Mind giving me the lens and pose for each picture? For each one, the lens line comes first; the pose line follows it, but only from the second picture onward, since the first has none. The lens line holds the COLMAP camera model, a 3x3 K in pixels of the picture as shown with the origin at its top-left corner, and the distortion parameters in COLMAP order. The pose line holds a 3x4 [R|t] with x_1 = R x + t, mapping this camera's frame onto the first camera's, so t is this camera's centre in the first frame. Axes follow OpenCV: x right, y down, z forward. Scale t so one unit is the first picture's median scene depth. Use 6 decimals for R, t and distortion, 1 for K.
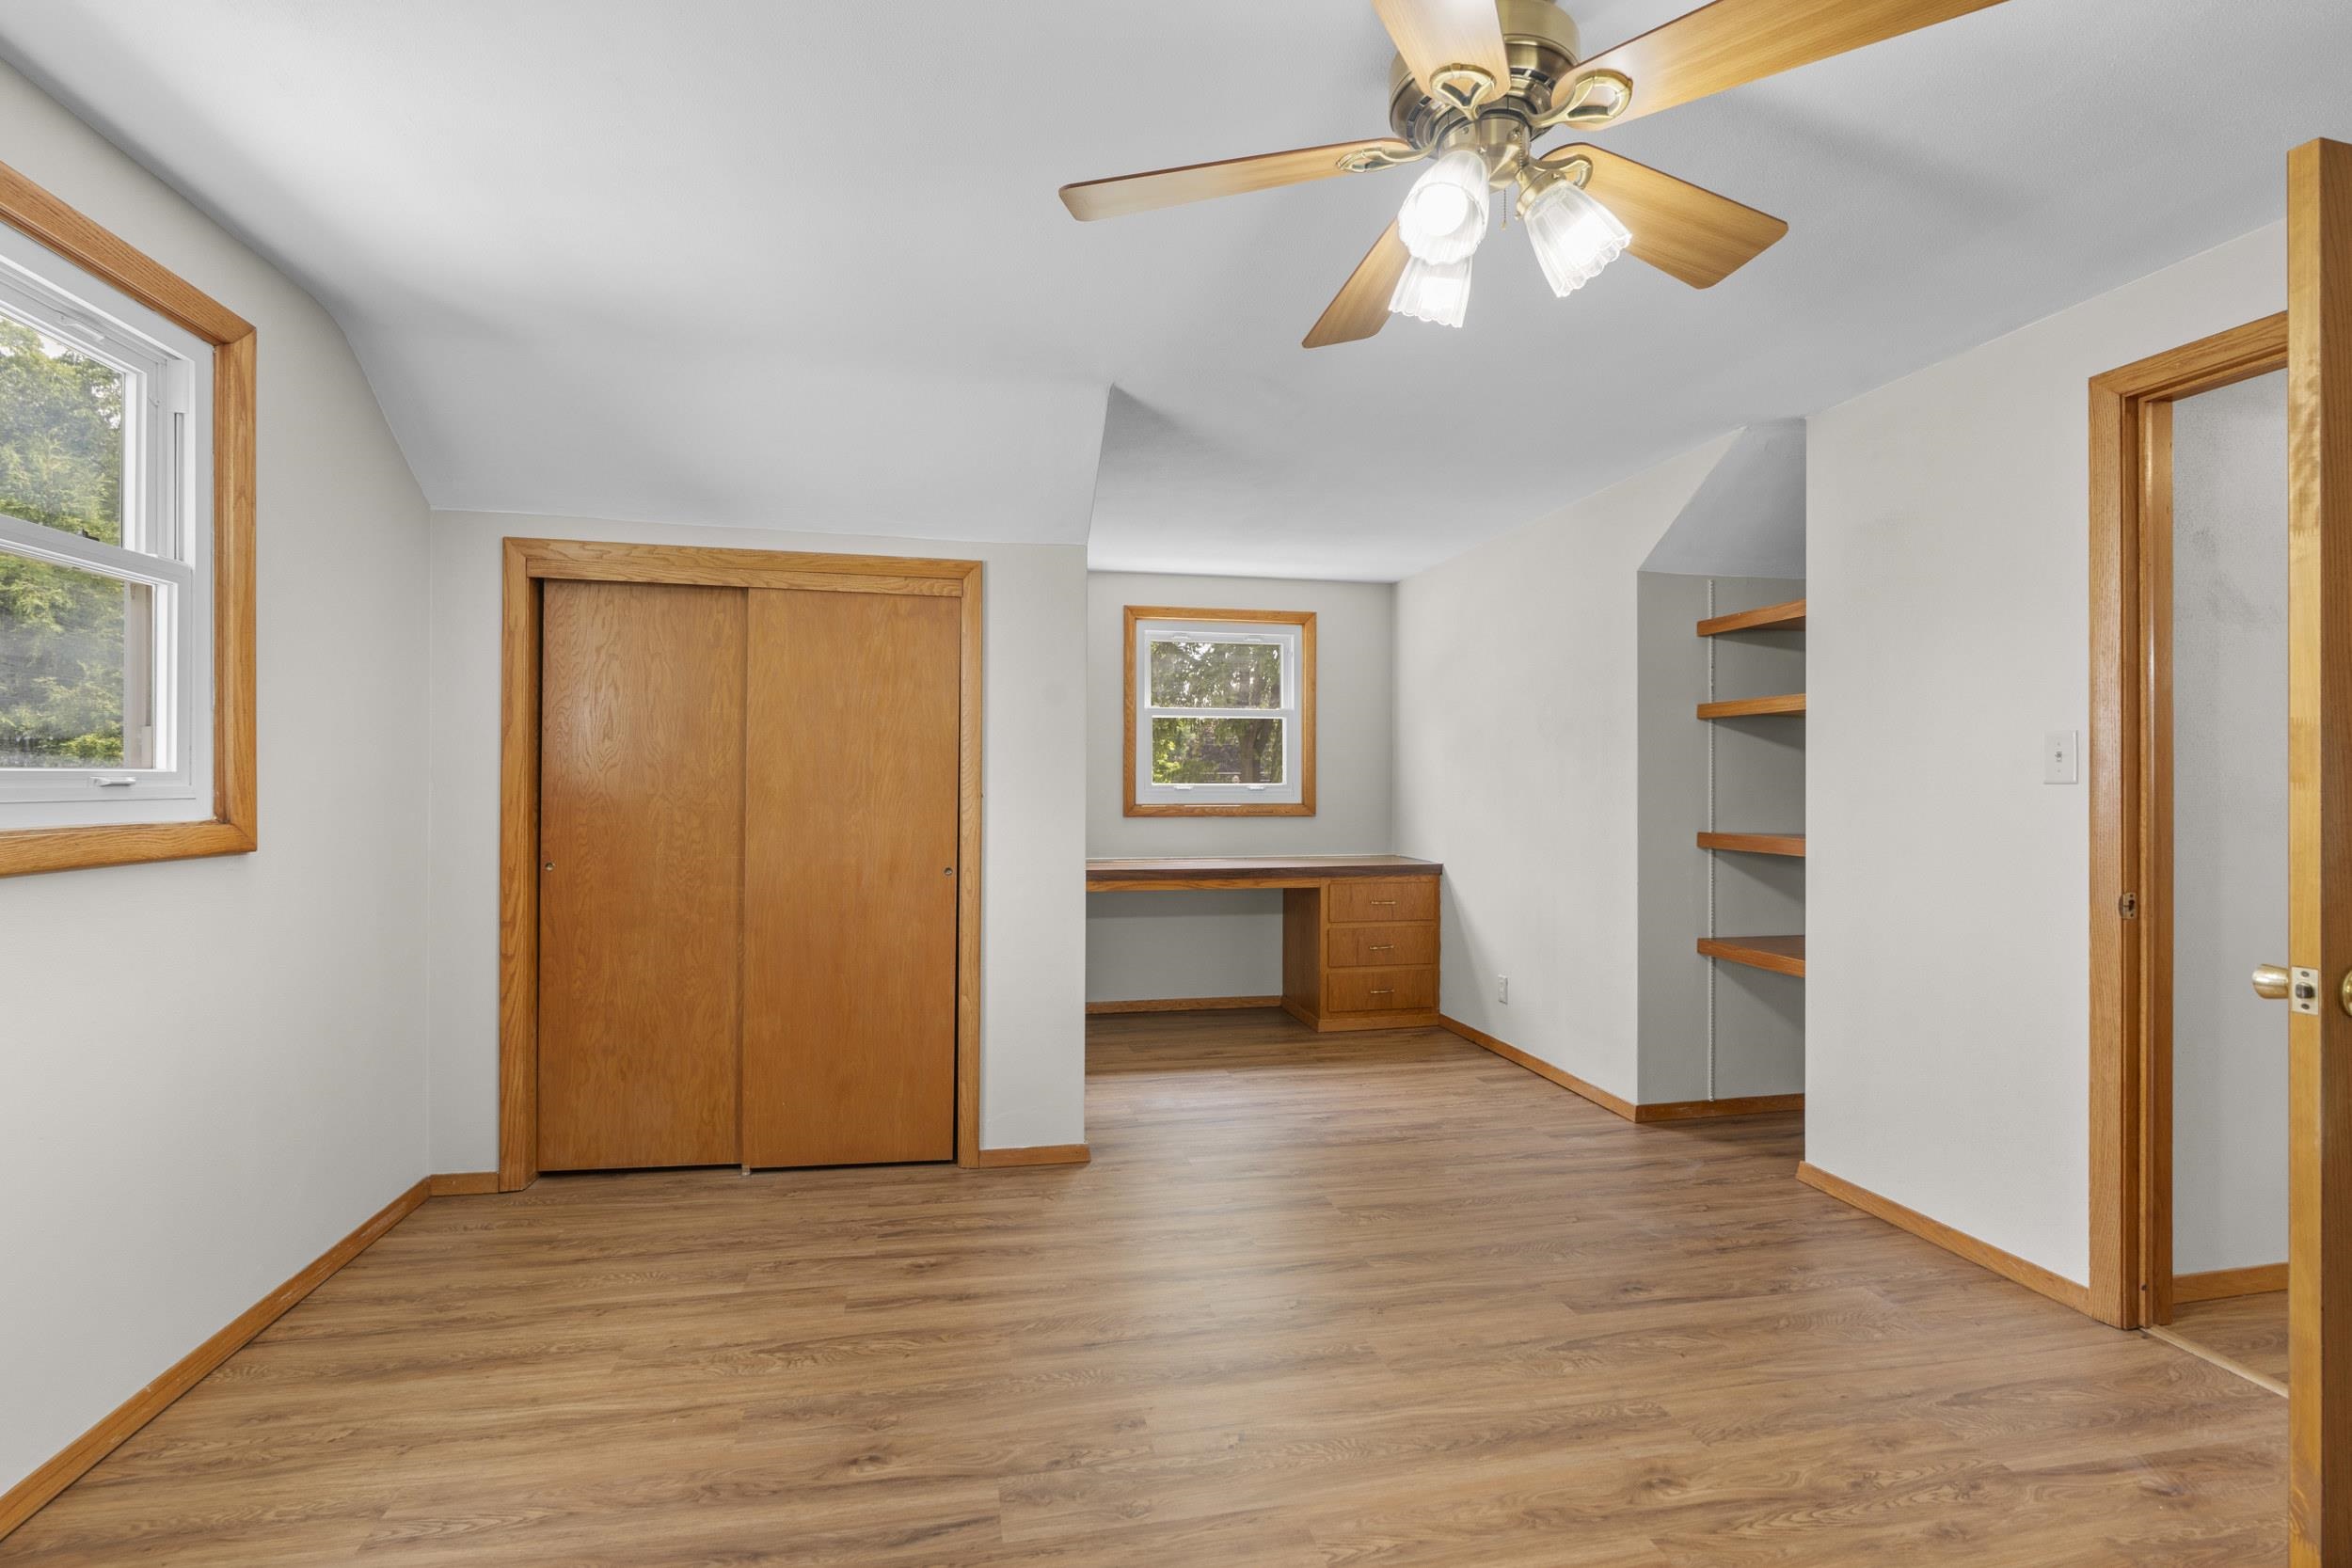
lens RADIAL K [[1065.8, 0, 1159.4], [0, 1065.8, 778.2], [0, 0, 1]] dist [-0.008883, 0.004085]
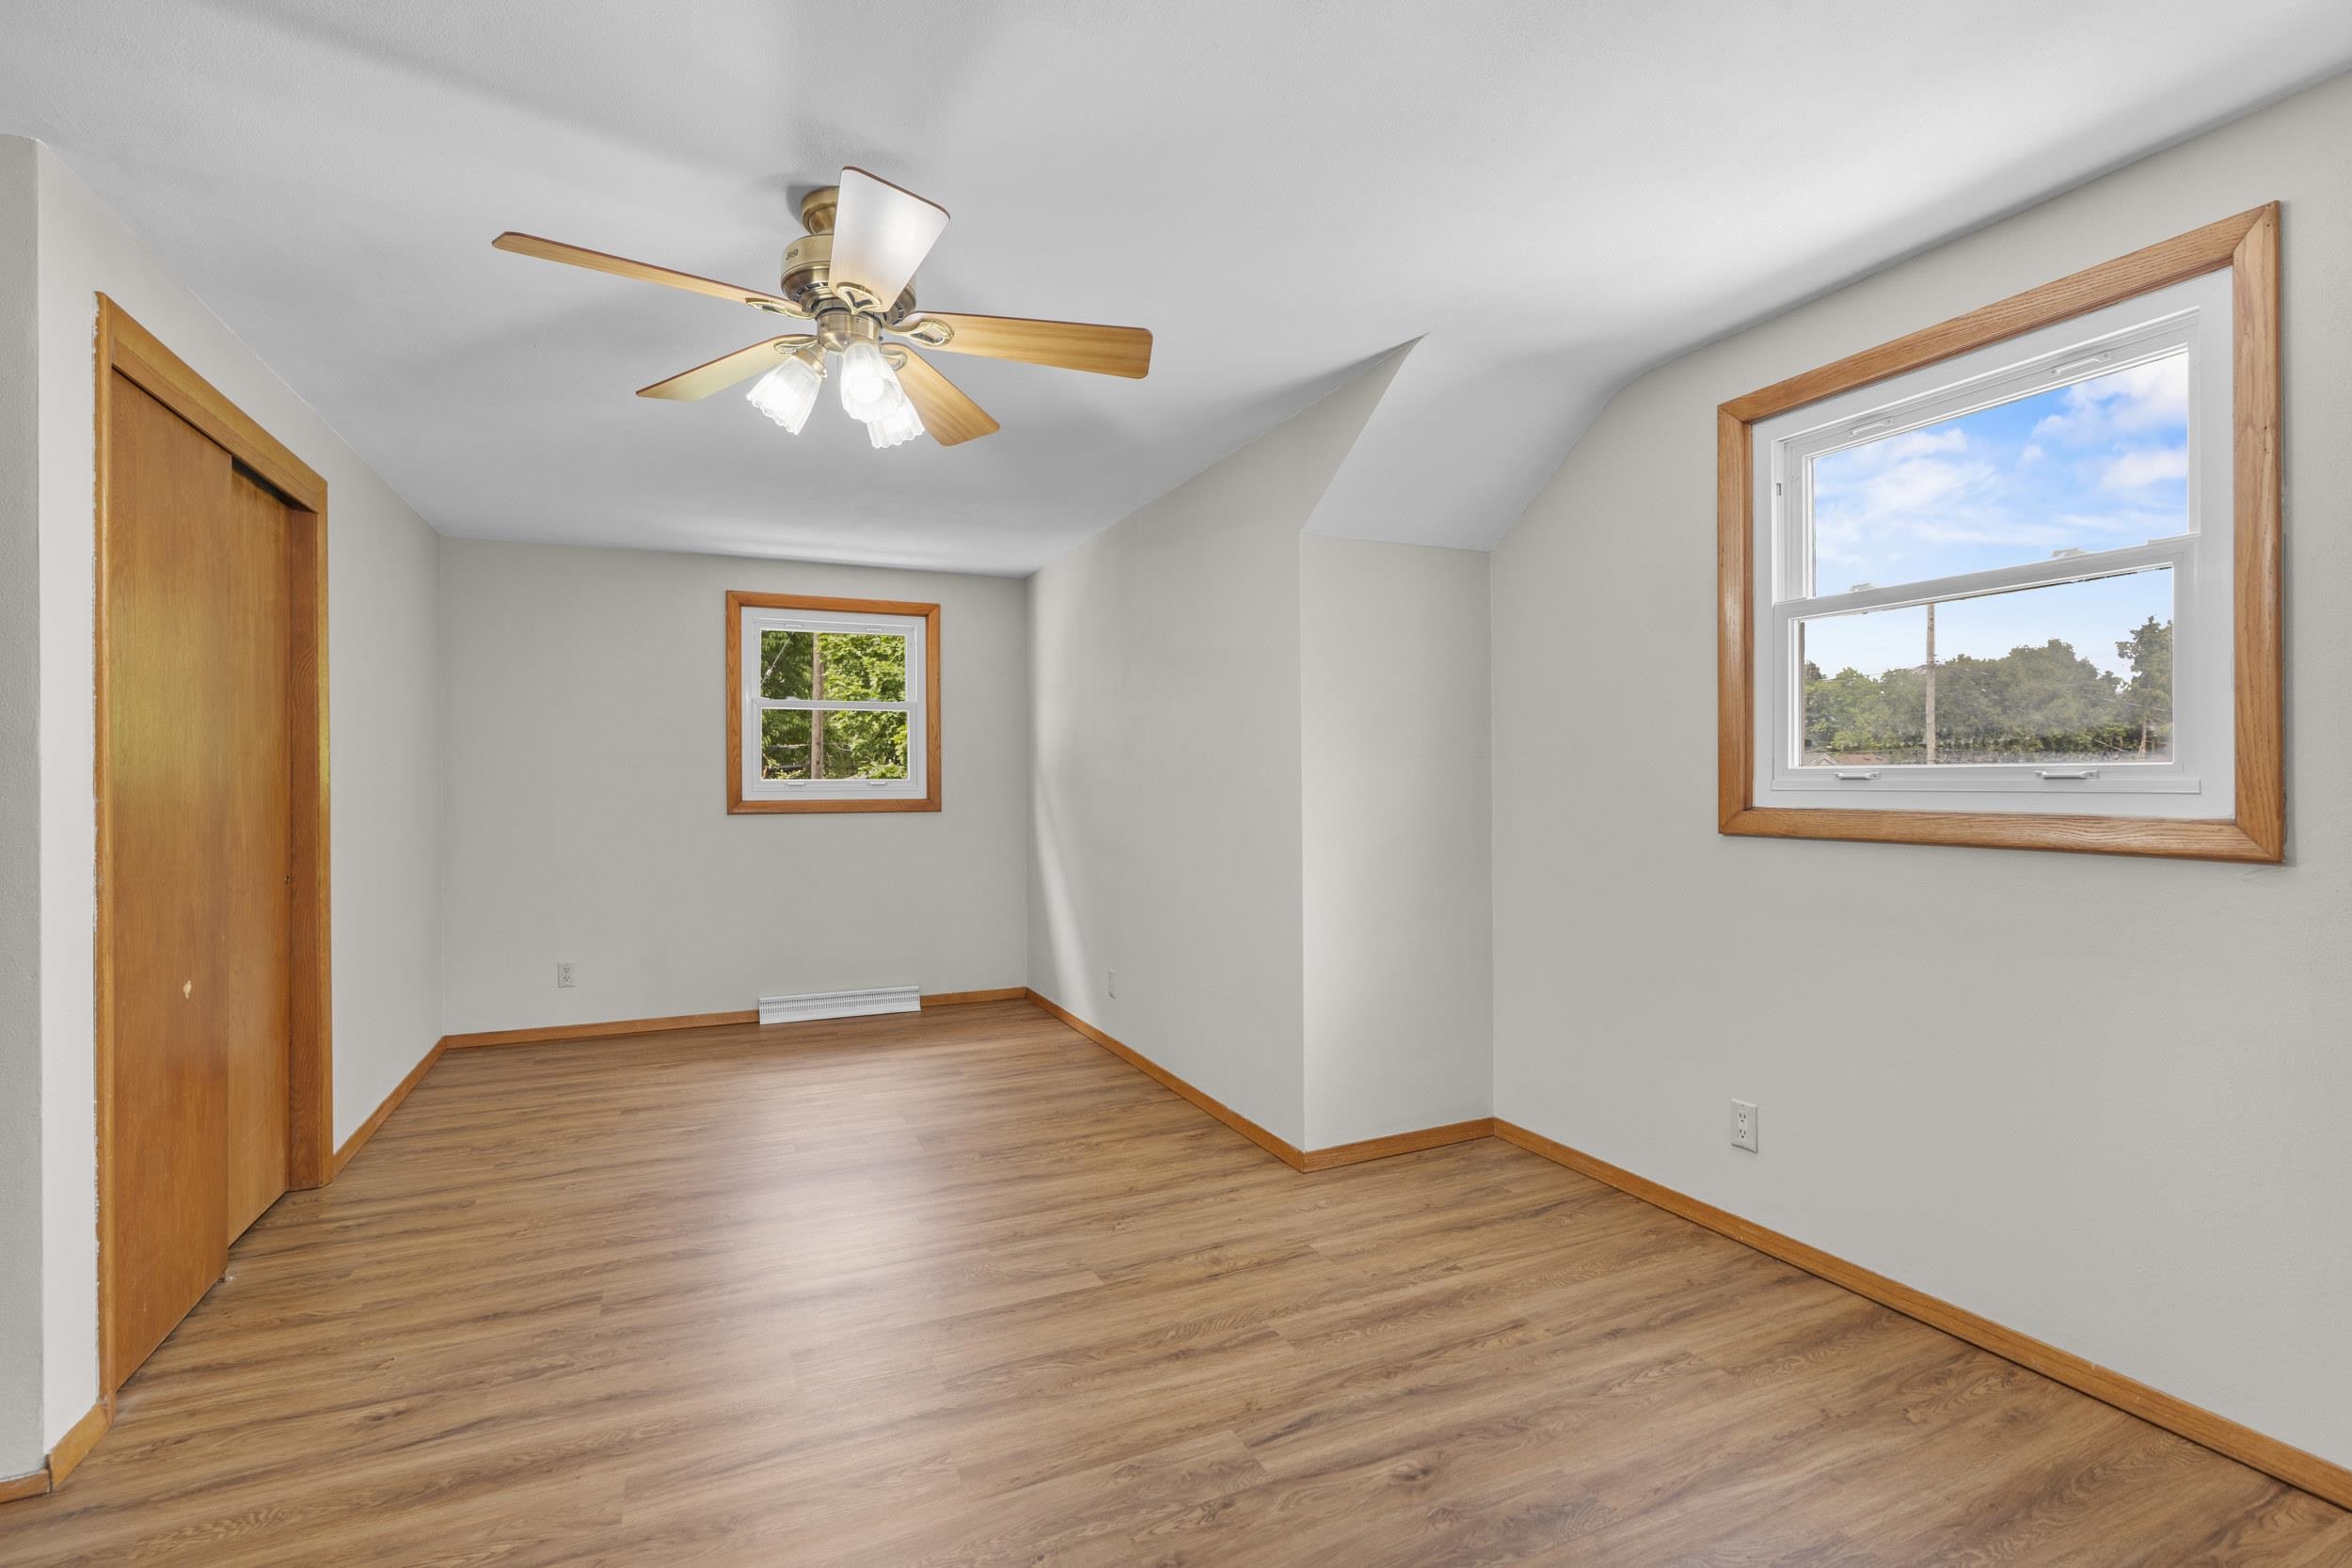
lens RADIAL K [[1065.8, 0, 1159.4], [0, 1065.8, 778.2], [0, 0, 1]] dist [-0.008883, 0.004085]
pose [[-0.975240, 0.002894, -0.221132, 0.167927], [0.001910, 0.999987, 0.004668, -0.000971], [0.221142, 0.004130, -0.975233, 1.921221]]
